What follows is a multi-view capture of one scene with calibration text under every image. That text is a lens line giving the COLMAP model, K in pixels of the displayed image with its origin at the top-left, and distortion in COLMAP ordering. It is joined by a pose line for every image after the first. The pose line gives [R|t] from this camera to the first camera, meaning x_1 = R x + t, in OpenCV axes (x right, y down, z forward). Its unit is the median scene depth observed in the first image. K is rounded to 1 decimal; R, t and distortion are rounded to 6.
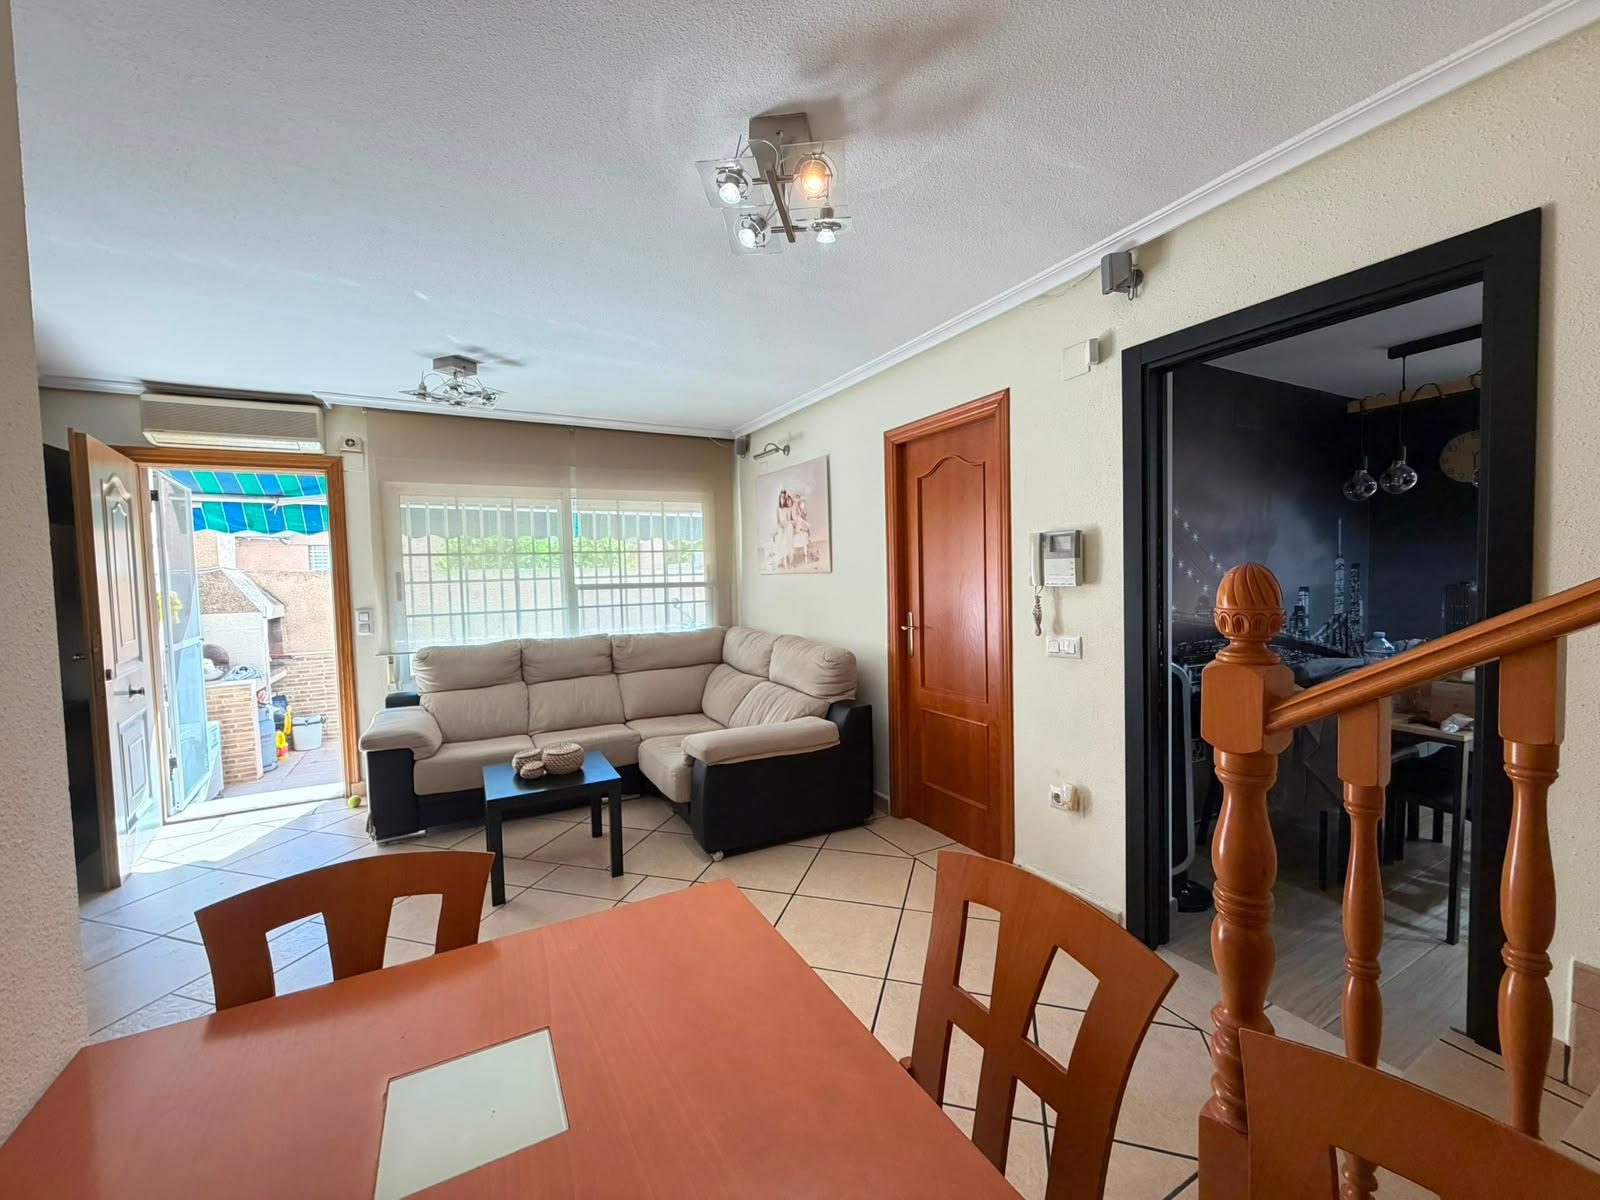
lens RADIAL K [[637.0, 0, 795.4], [0, 637.0, 599.6], [0, 0, 1]] dist [-0.001534, 0.000397]
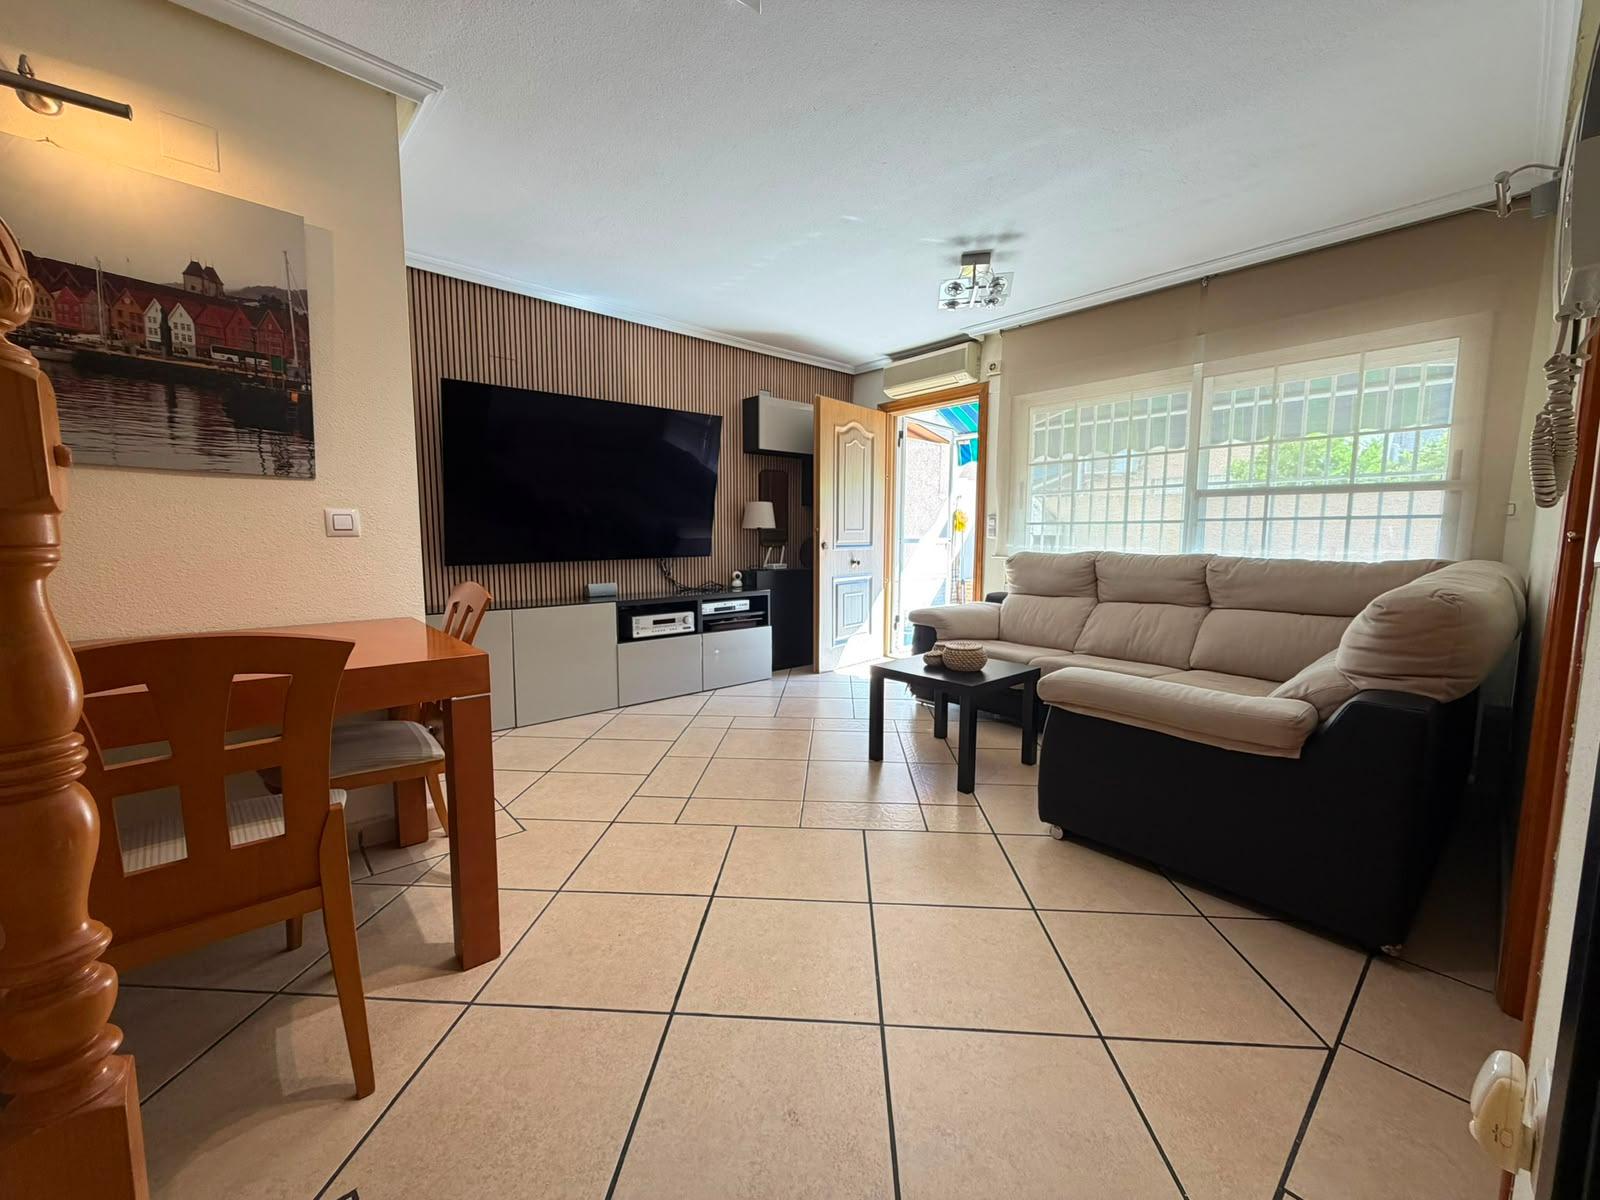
lens RADIAL K [[637.0, 0, 792.5], [0, 637.0, 599.2], [0, 0, 1]] dist [-0.001534, 0.000397]
pose [[0.223878, 0.123540, -0.966756, 0.390258], [-0.051260, 0.992053, 0.114903, 0.055088], [0.973268, 0.023832, 0.228432, 0.424894]]
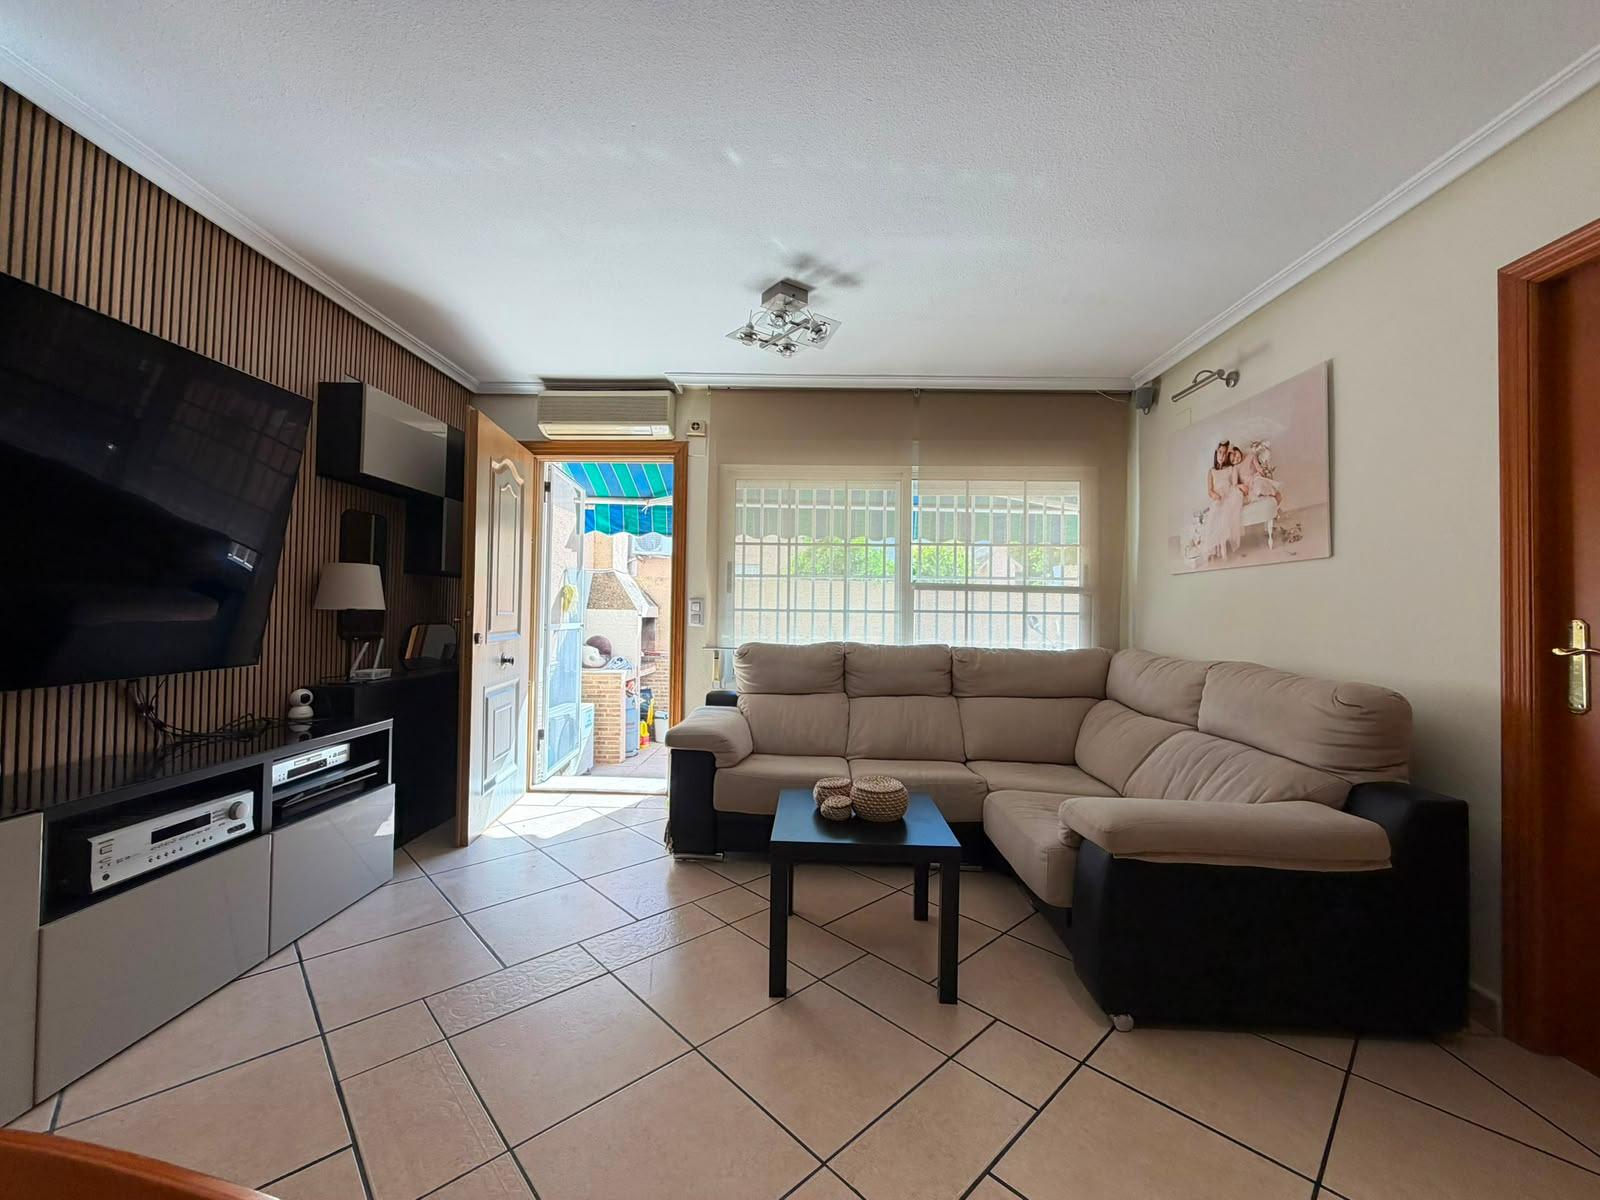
lens RADIAL K [[637.0, 0, 795.3], [0, 637.0, 601.9], [0, 0, 1]] dist [-0.001534, 0.000397]
pose [[0.867958, 0.030333, -0.495710, -0.083767], [-0.060254, 0.997192, -0.044481, 0.056667], [0.492968, 0.068476, 0.867348, 0.267033]]
